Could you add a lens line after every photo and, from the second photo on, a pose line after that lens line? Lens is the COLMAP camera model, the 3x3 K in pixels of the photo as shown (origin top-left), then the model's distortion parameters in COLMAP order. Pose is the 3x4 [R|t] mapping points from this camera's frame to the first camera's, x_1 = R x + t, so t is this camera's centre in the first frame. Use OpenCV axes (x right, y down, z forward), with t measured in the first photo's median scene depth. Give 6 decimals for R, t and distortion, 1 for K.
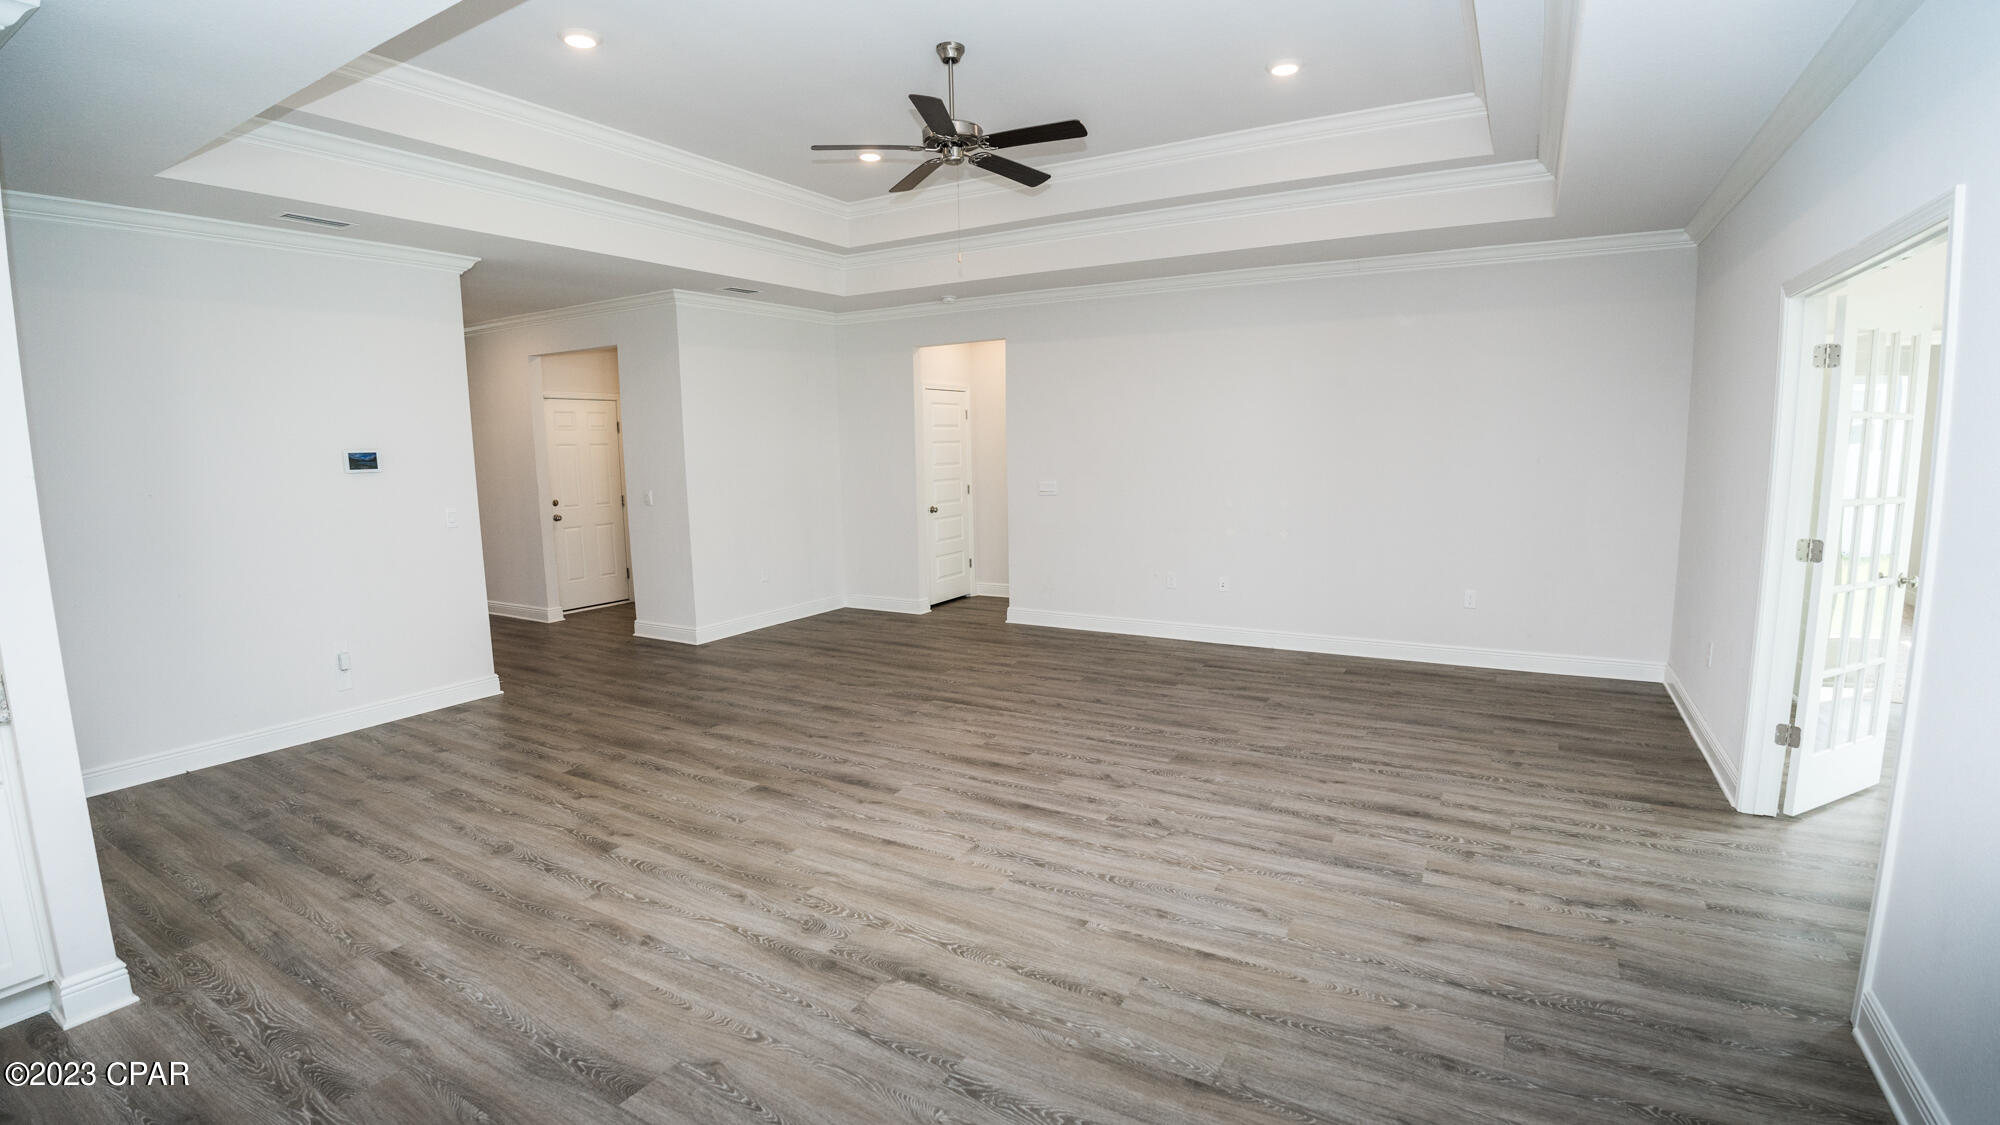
lens RADIAL K [[866.3, 0, 1002.1], [0, 866.3, 631.7], [0, 0, 1]] dist [-0.053950, 0.000016]
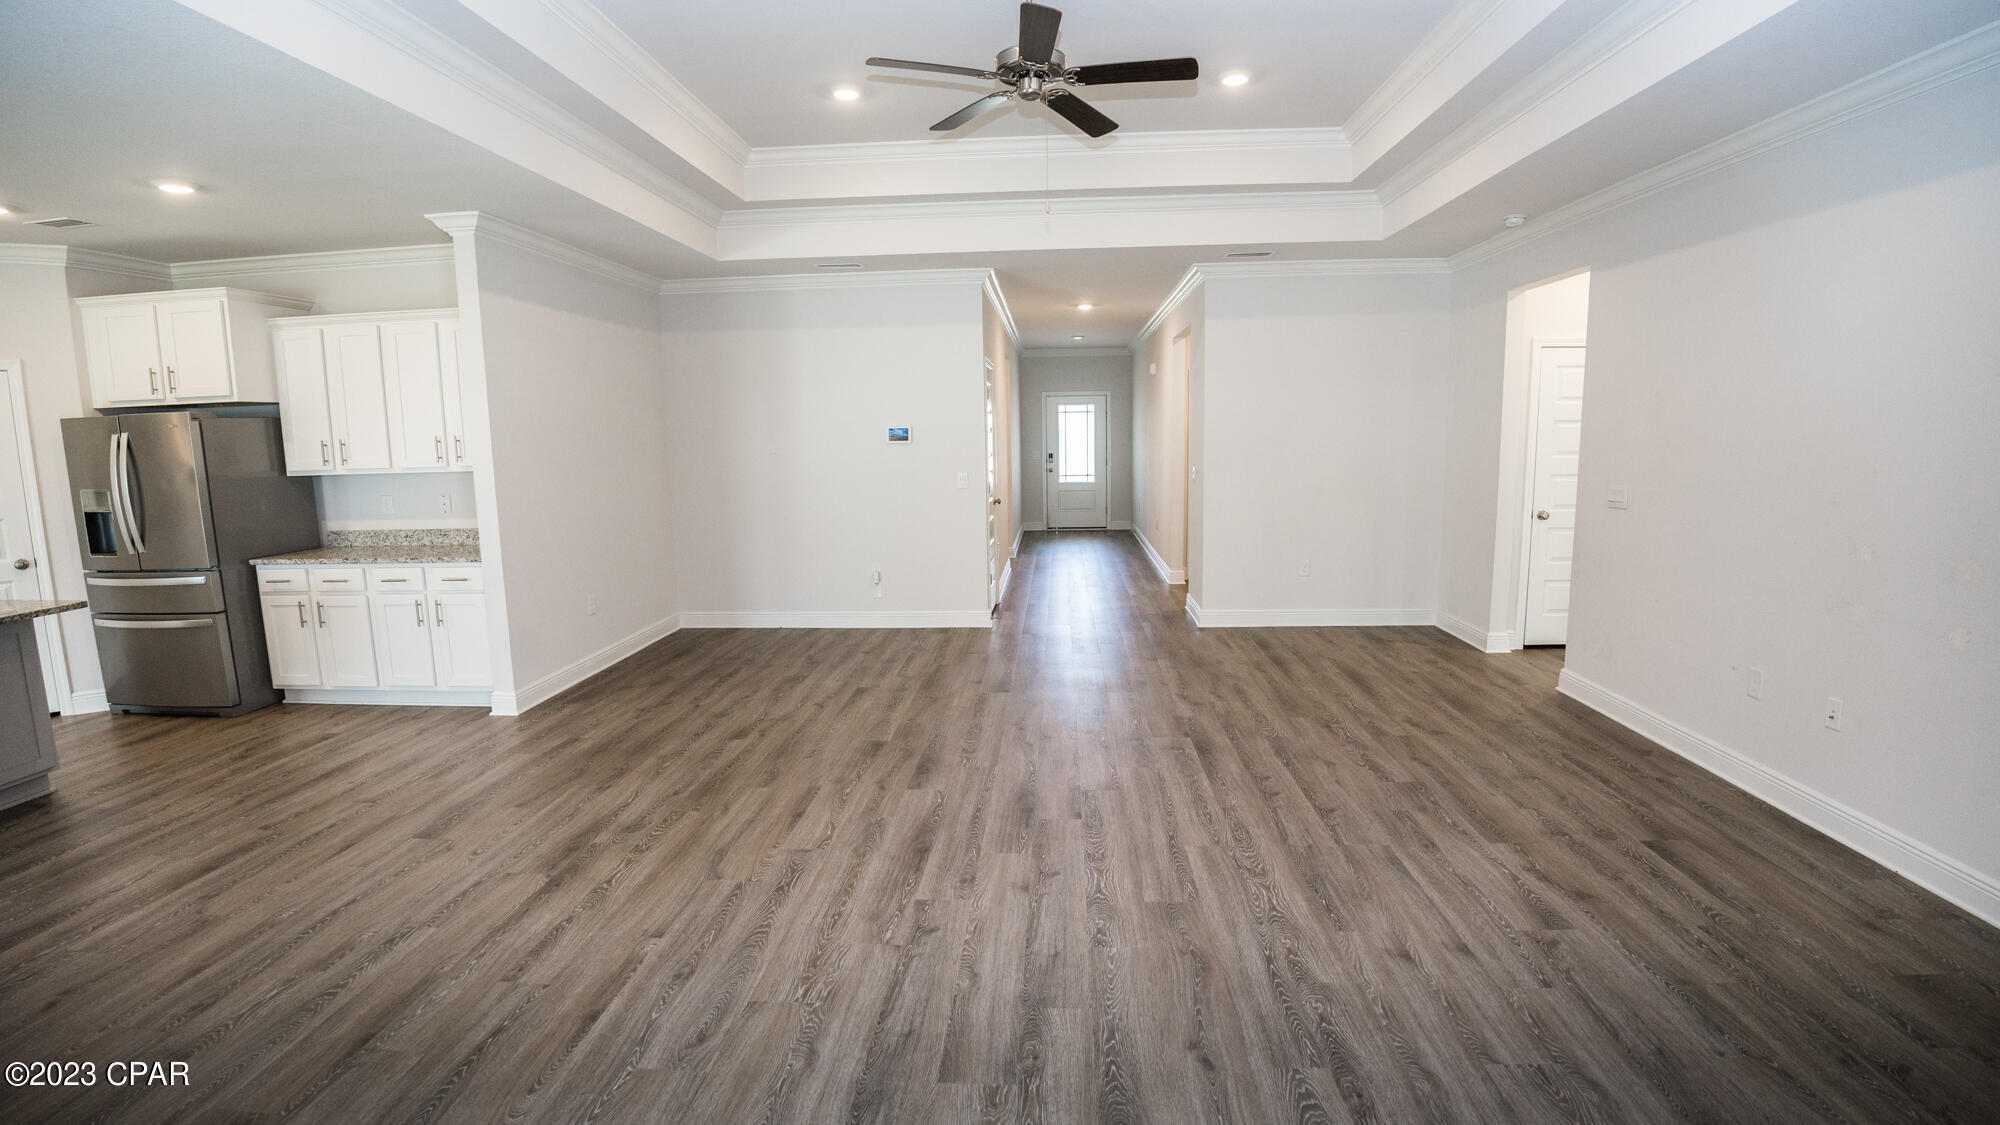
lens RADIAL K [[920.5, 0, 1000.0], [0, 920.5, 562.5], [0, 0, 1]] dist [-0.049690, -0.000654]
pose [[0.436006, 0.128392, -0.890738, 0.784005], [-0.173766, 0.983156, 0.056657, -0.131893], [0.883009, 0.130077, 0.450972, 0.600316]]
